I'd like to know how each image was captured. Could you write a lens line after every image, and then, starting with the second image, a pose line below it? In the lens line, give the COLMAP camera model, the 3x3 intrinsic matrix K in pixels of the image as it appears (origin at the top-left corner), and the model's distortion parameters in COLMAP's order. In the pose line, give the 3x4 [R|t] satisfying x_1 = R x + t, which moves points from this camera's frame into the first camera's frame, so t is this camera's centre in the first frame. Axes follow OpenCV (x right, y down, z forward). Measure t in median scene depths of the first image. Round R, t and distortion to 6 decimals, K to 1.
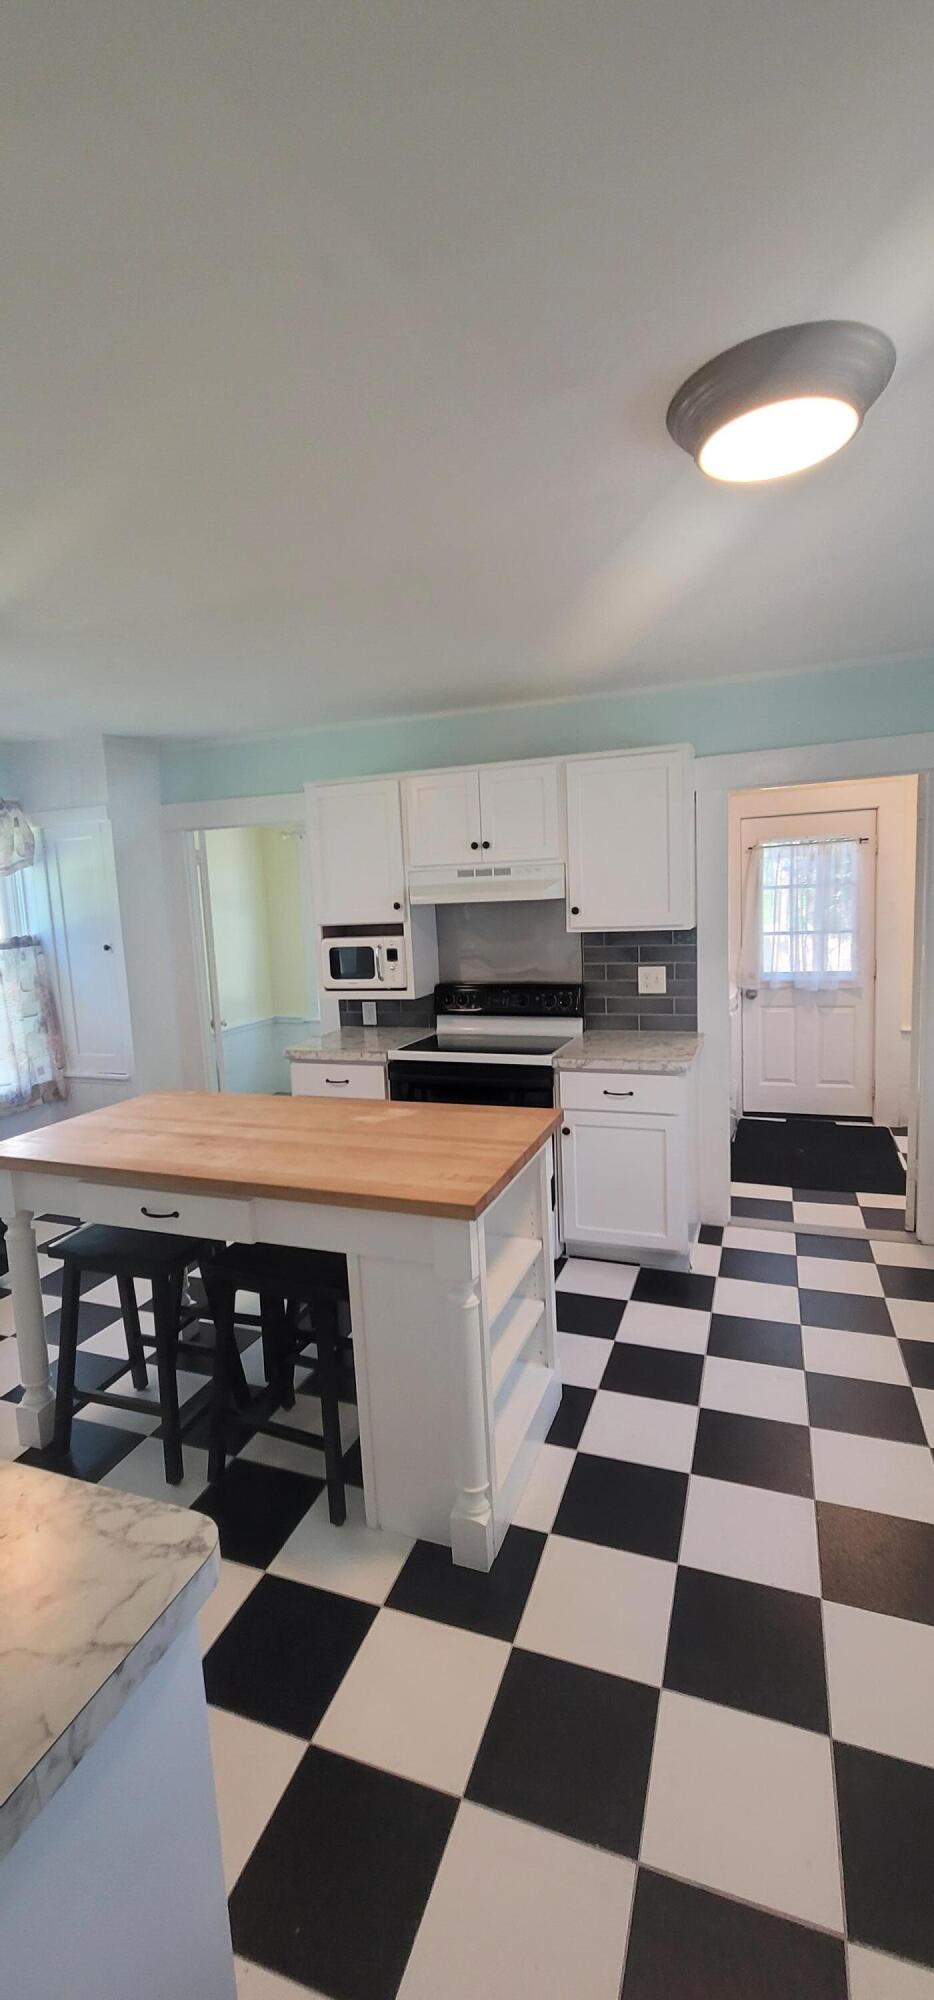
lens RADIAL K [[806.4, 0, 472.1], [0, 806.4, 992.1], [0, 0, 1]] dist [0.000098, 0.000085]
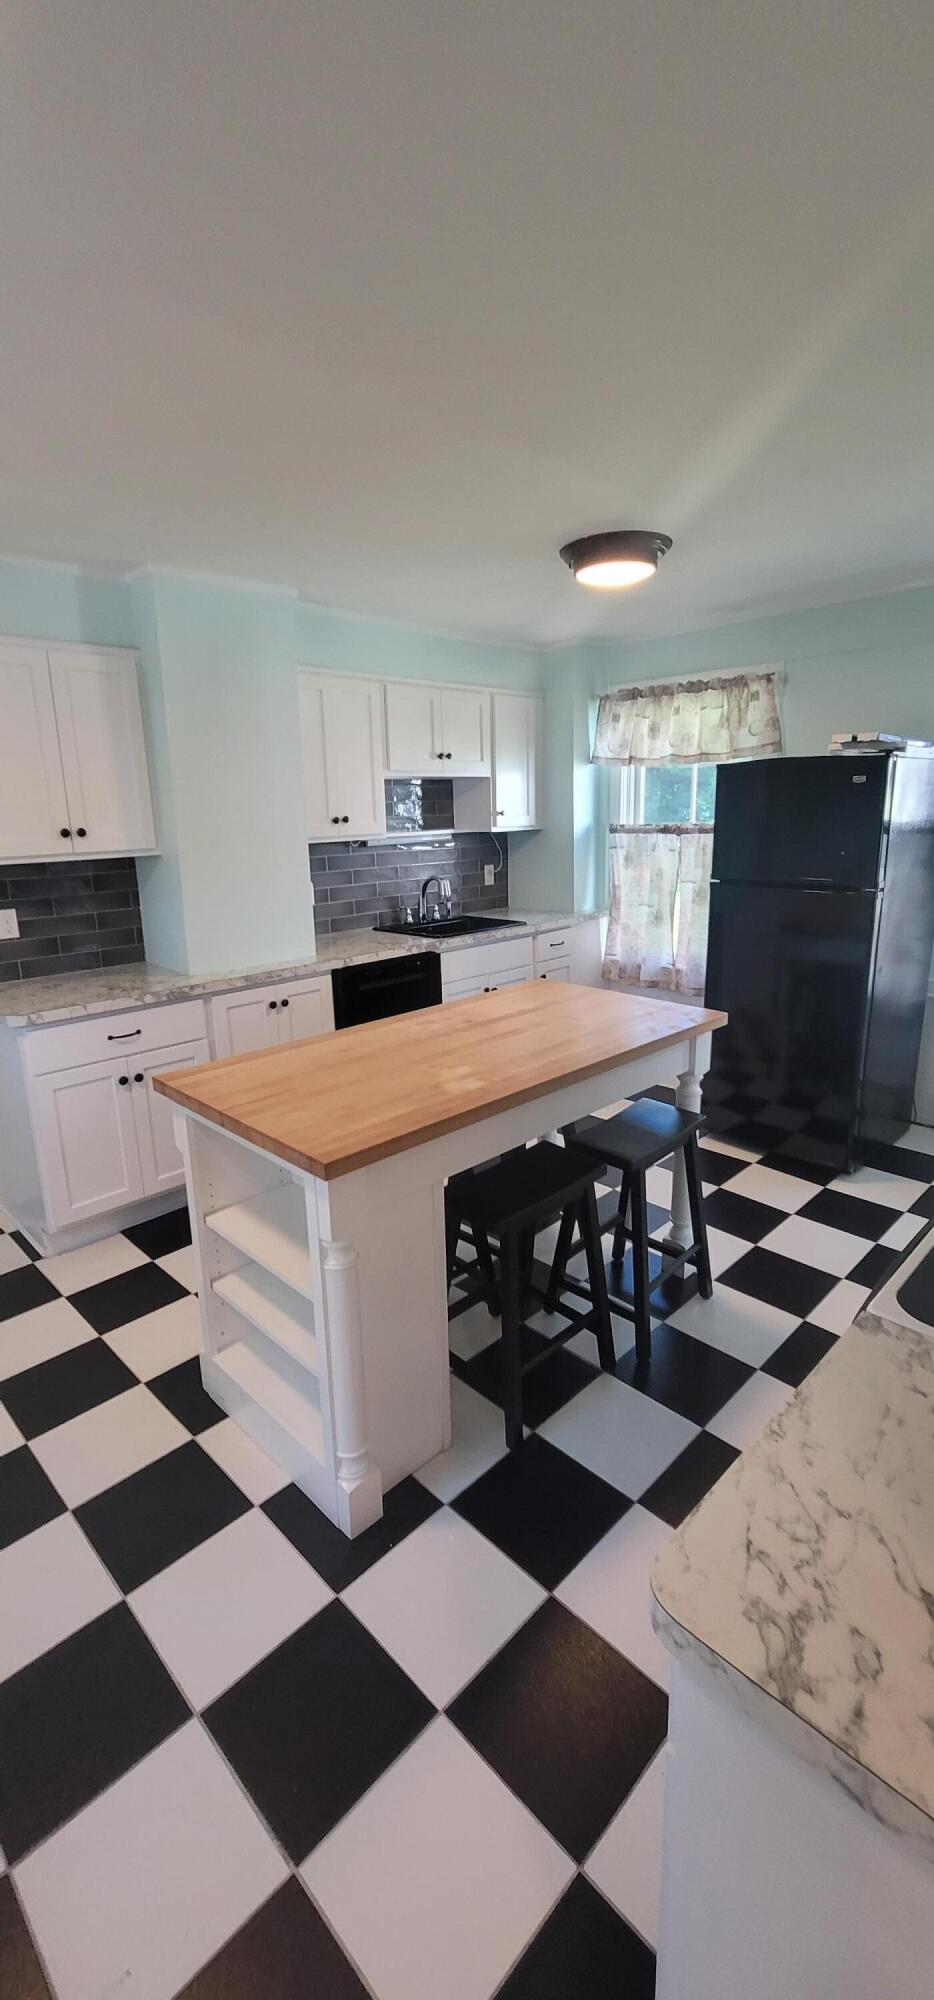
lens RADIAL K [[806.4, 0, 472.1], [0, 806.4, 992.1], [0, 0, 1]] dist [0.000098, 0.000085]
pose [[-0.421865, 0.248727, -0.871874, 0.605562], [-0.074866, 0.948794, 0.306895, -0.184286], [0.903563, 0.194742, -0.381642, 1.421675]]
